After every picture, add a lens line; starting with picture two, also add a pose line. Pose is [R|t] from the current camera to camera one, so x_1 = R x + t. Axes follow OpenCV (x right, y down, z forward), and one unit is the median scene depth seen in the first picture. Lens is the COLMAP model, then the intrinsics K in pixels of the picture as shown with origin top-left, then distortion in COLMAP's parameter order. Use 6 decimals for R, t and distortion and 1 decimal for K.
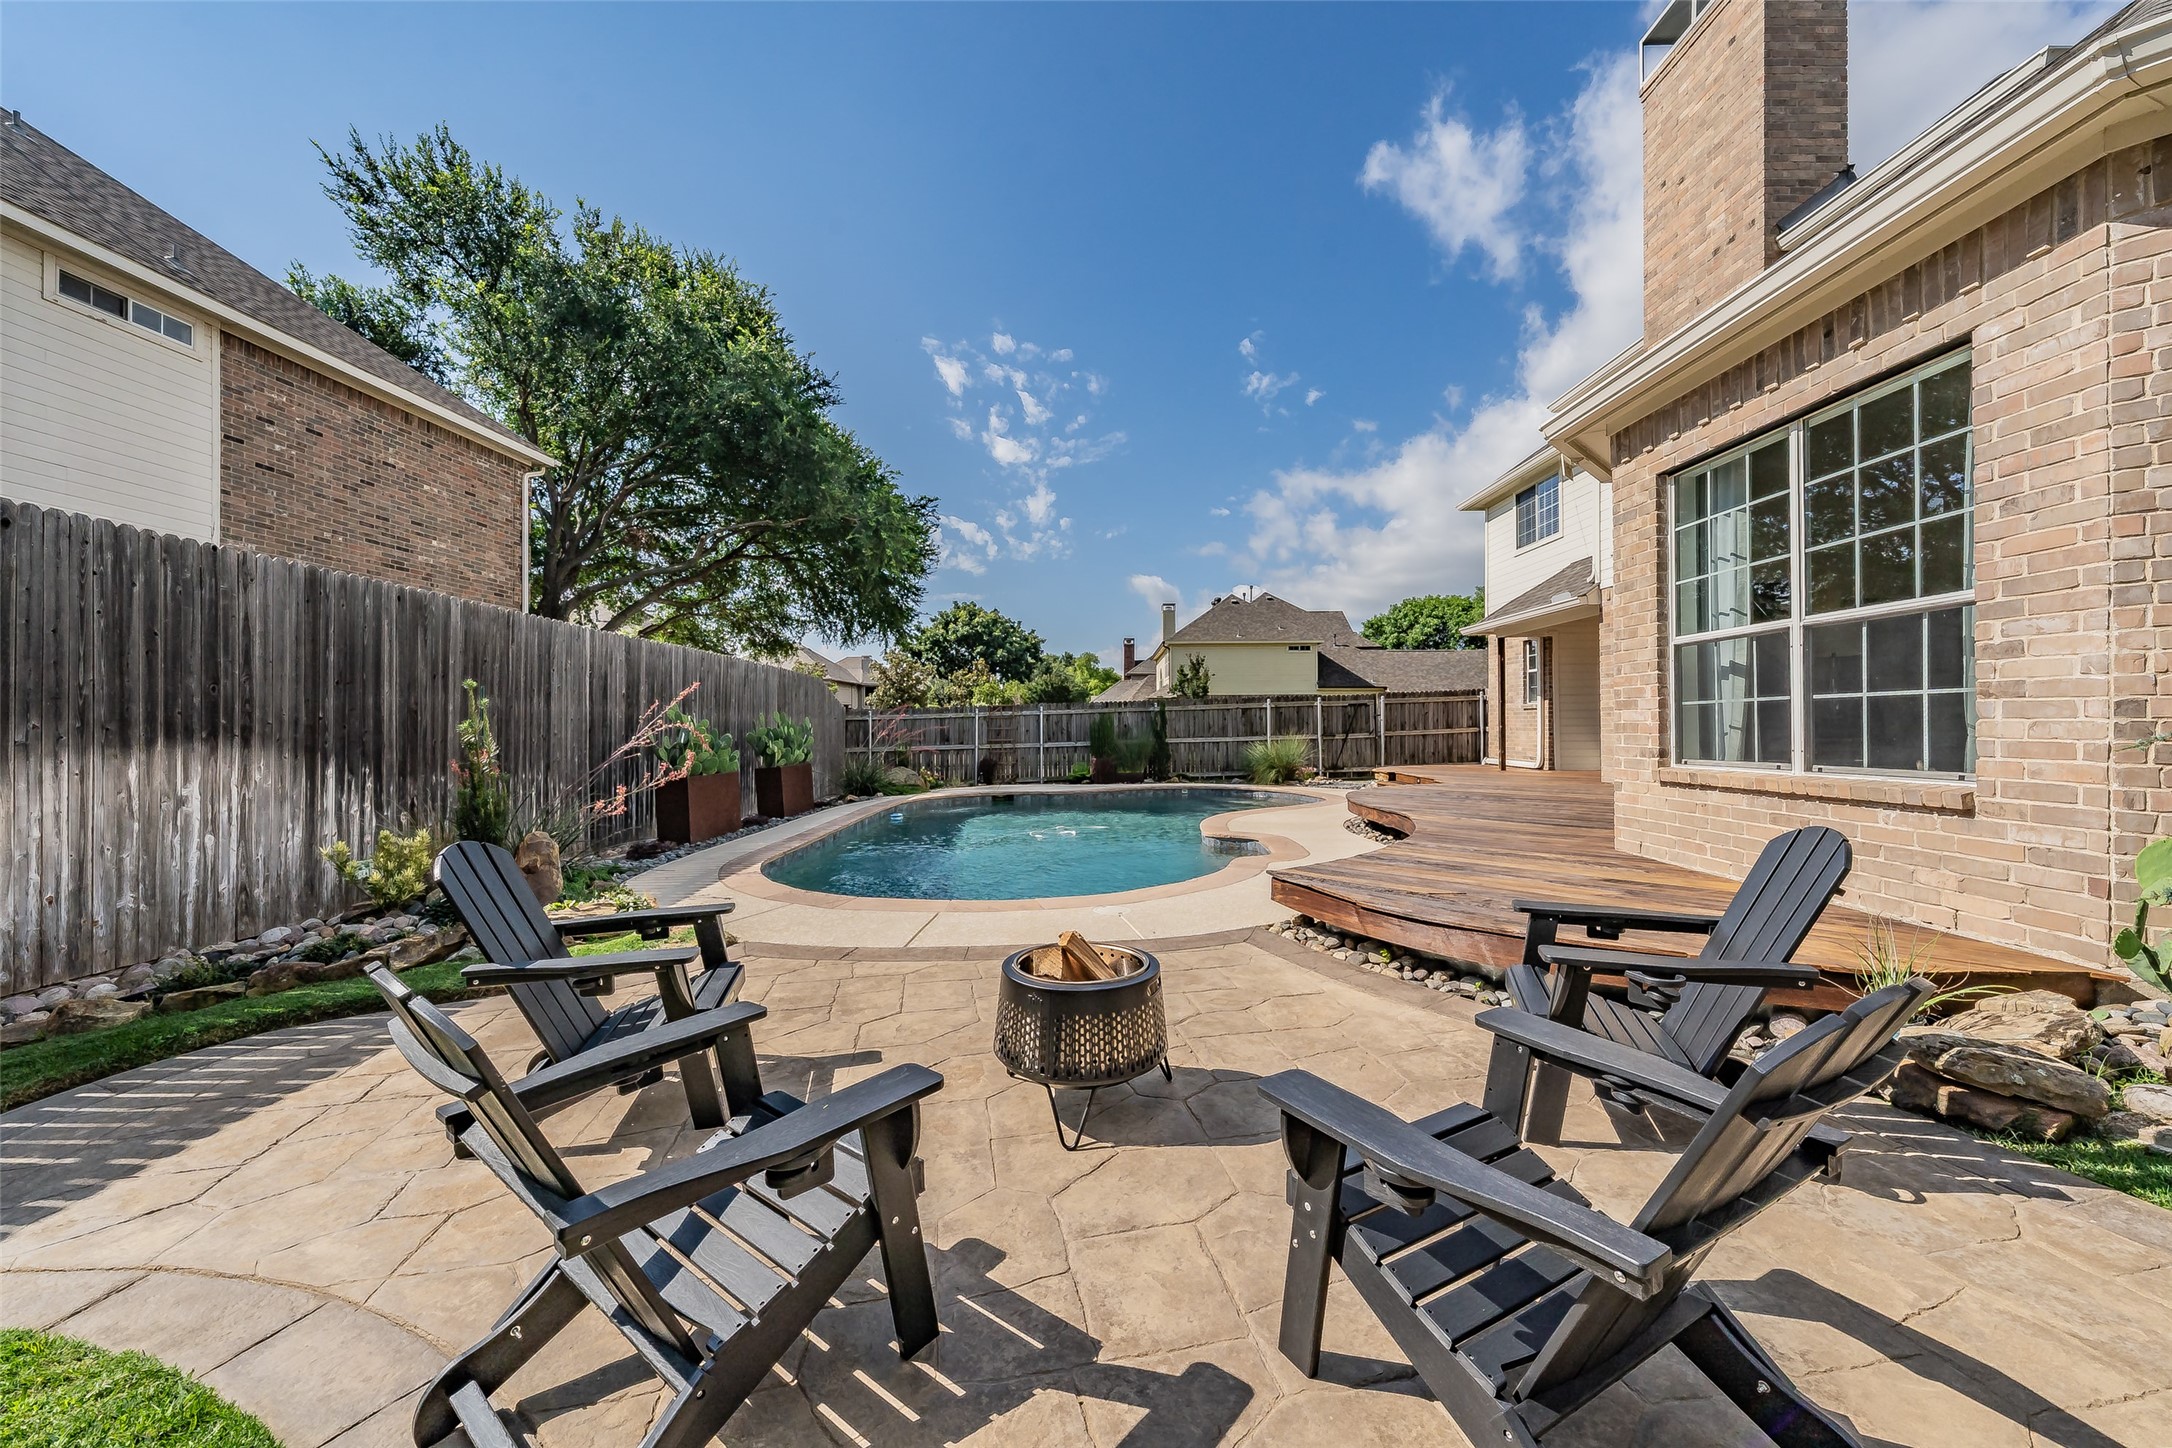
lens RADIAL K [[800.8, 0, 1086.0], [0, 800.8, 724.0], [0, 0, 1]] dist [-0.000541, 0.000045]
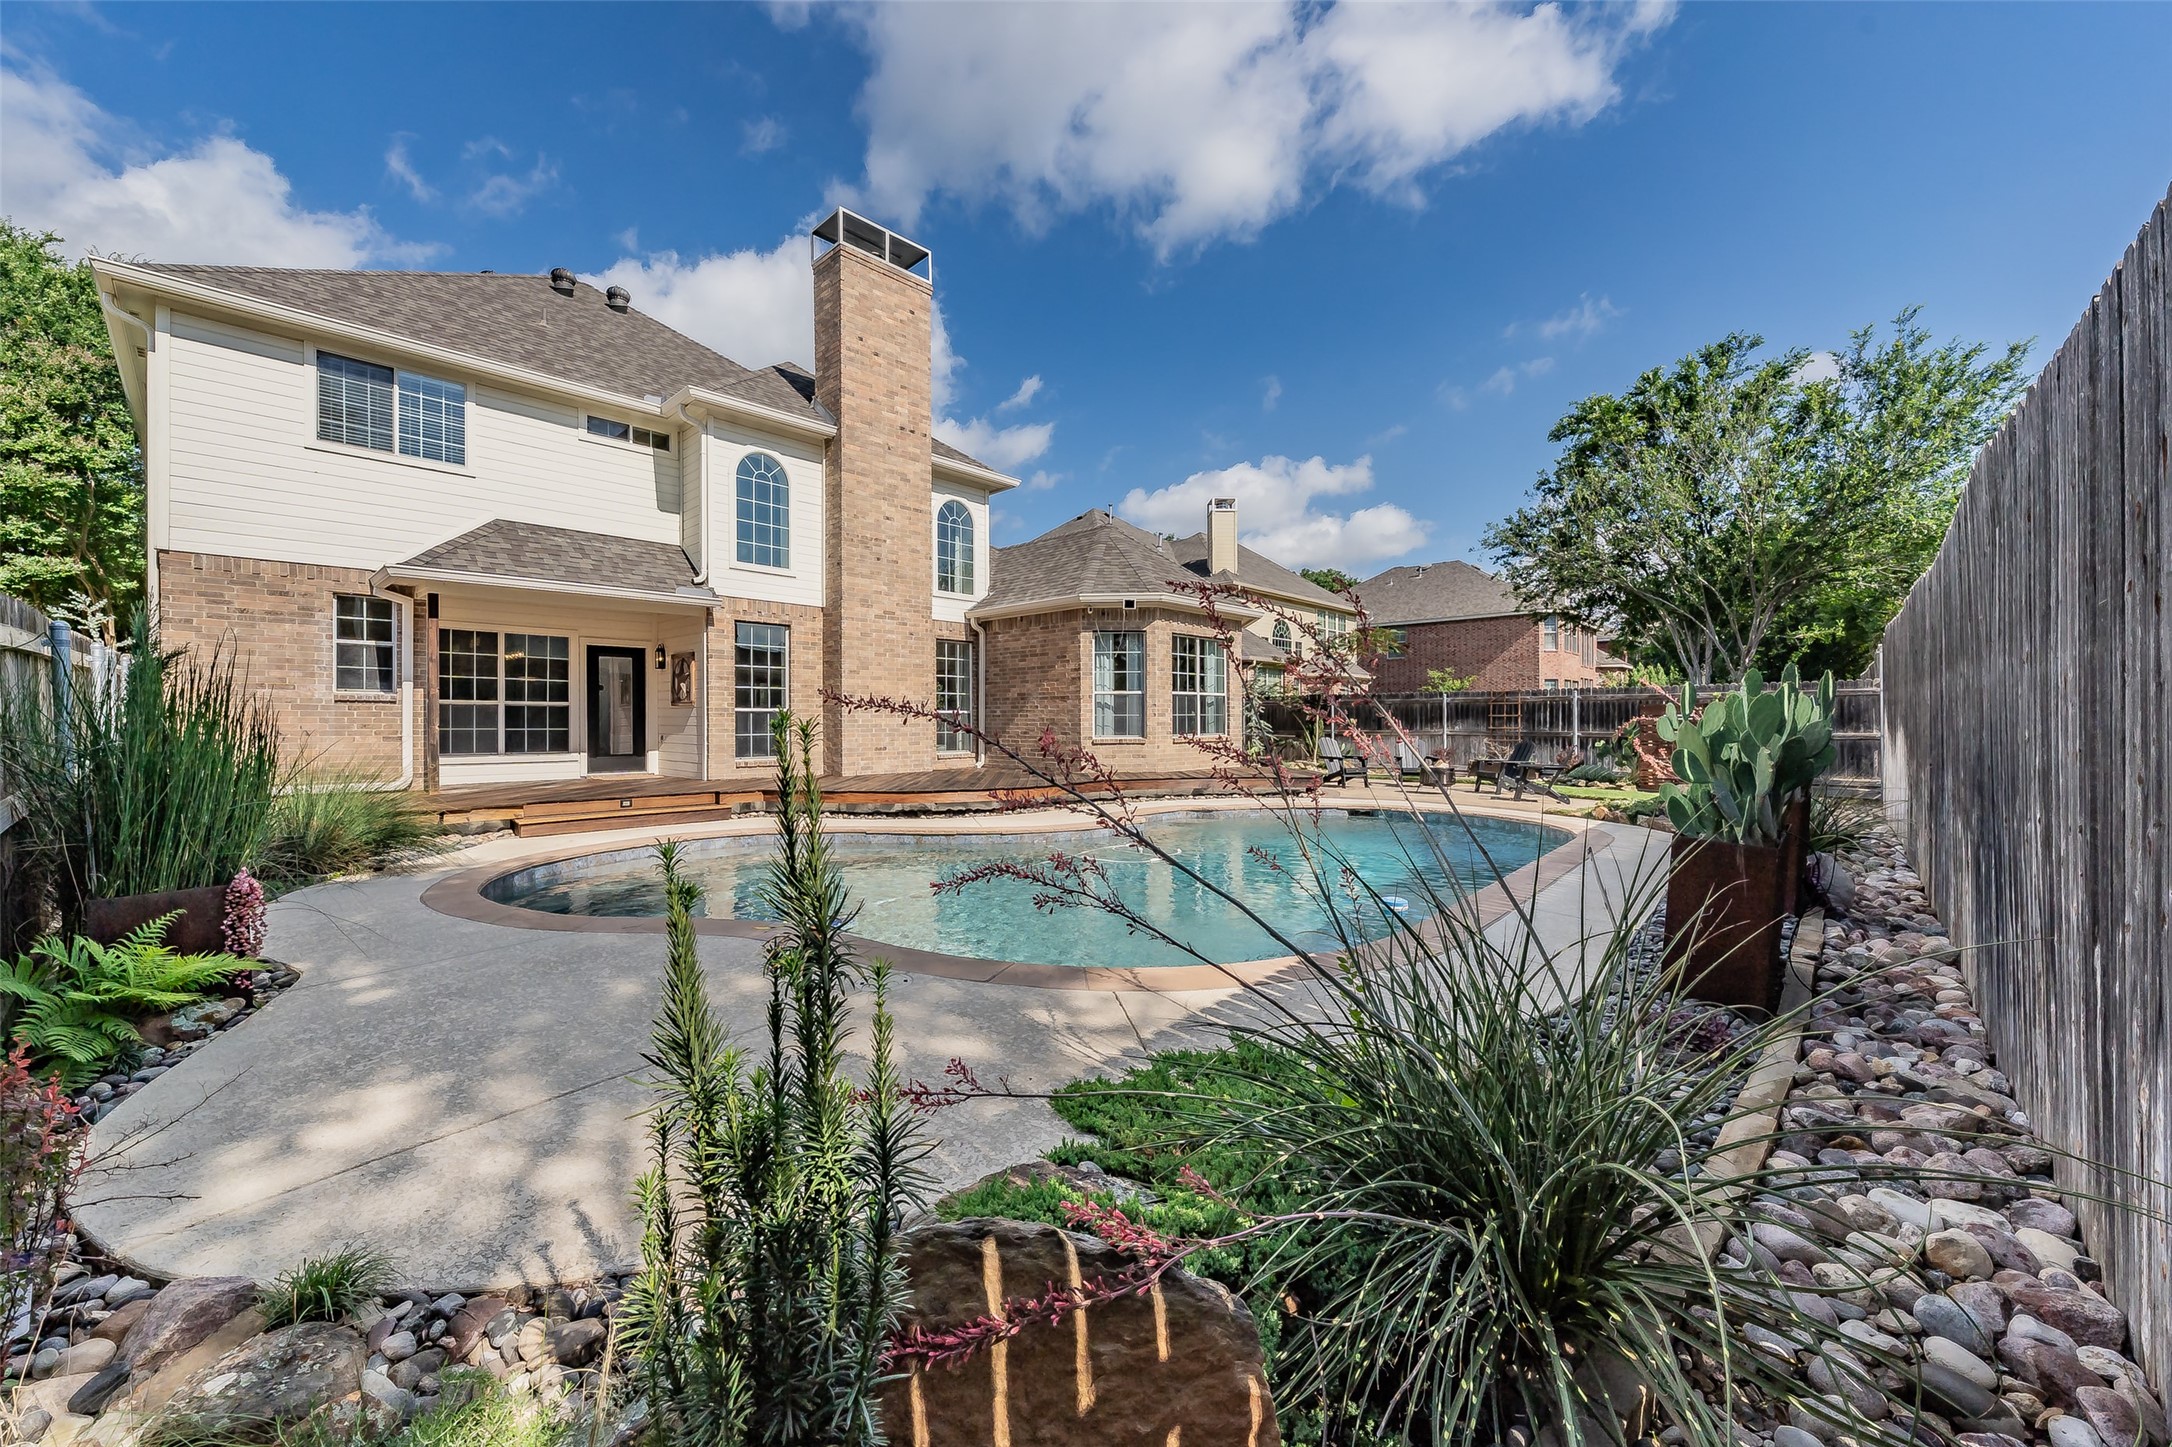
lens RADIAL K [[784.8, 0, 1098.8], [0, 784.8, 718.4], [0, 0, 1]] dist [-0.000262, -0.000059]
pose [[-0.734426, 0.004786, 0.678671, -0.382289], [0.002604, 0.999988, -0.004234, -0.001867], [-0.678683, -0.001342, -0.734430, 1.296947]]
